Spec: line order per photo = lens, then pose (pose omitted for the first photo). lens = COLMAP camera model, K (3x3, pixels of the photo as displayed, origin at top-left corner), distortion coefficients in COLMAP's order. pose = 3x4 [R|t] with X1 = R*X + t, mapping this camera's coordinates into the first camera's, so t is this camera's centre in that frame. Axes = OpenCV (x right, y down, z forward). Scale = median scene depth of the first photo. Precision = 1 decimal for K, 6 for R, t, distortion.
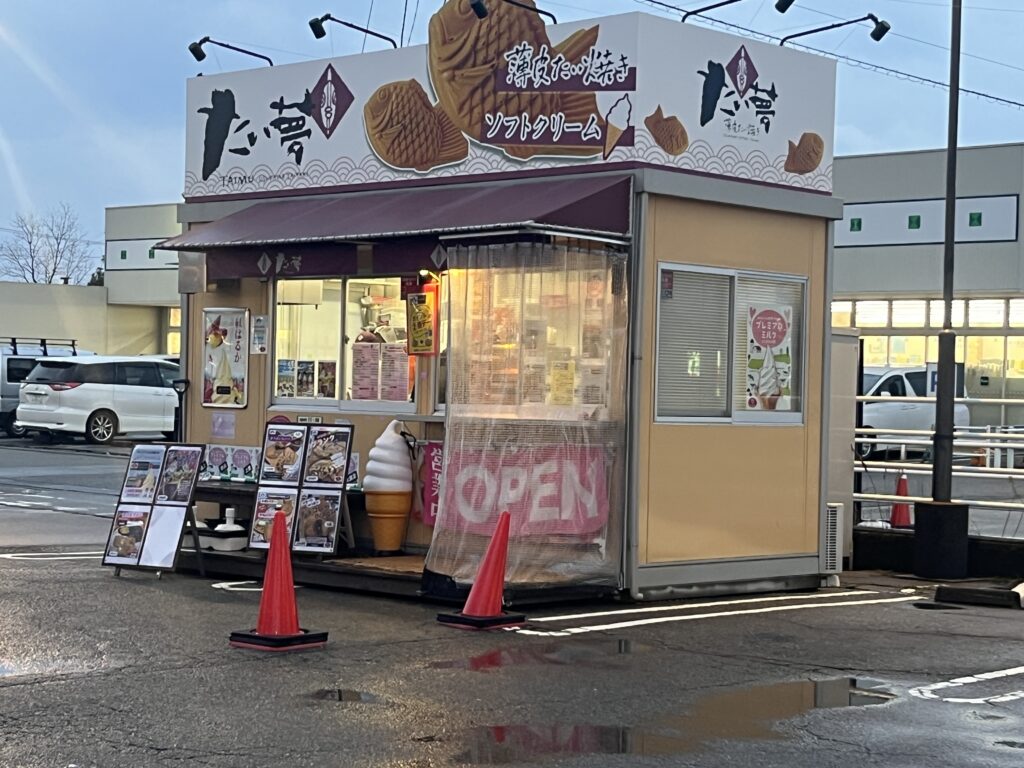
lens RADIAL K [[1995.3, 0, 511.7], [0, 1995.3, 382.5], [0, 0, 1]] dist [0.075395, 0.000000]
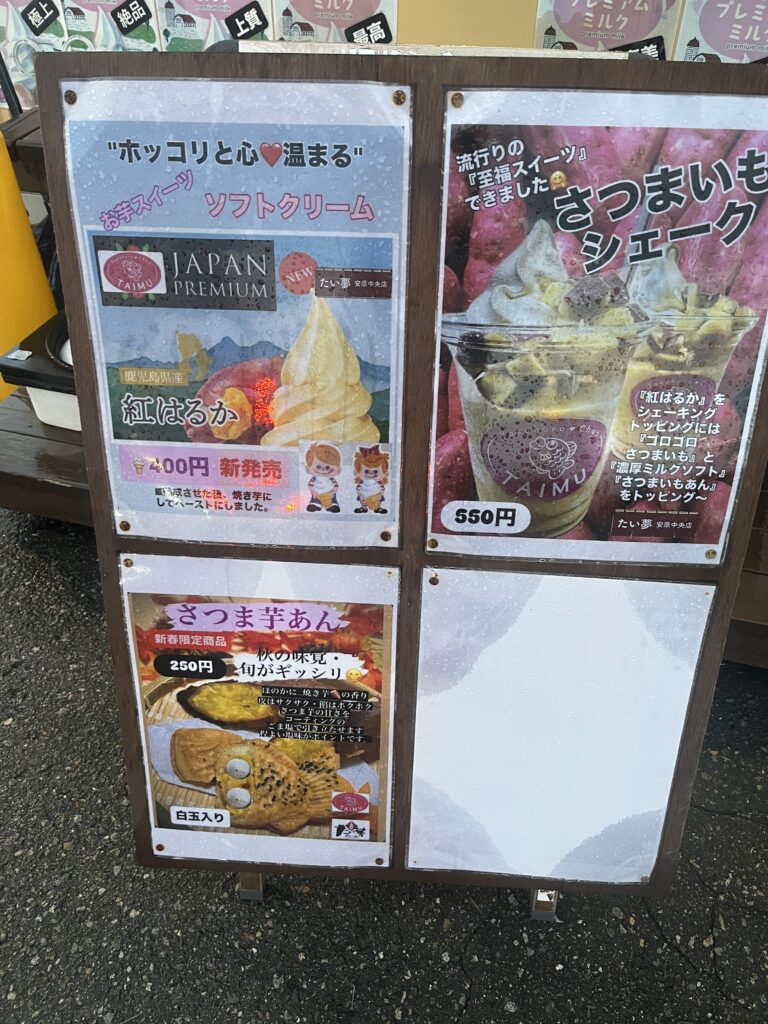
lens RADIAL K [[777.2, 0, 387.7], [0, 777.2, 509.5], [0, 0, 1]] dist [0.030134, -0.017036]
pose [[0.873744, -0.335197, 0.352441, -0.198762], [0.008395, 0.734896, 0.678128, 0.018758], [-0.486314, -0.589551, 0.644924, 0.959114]]
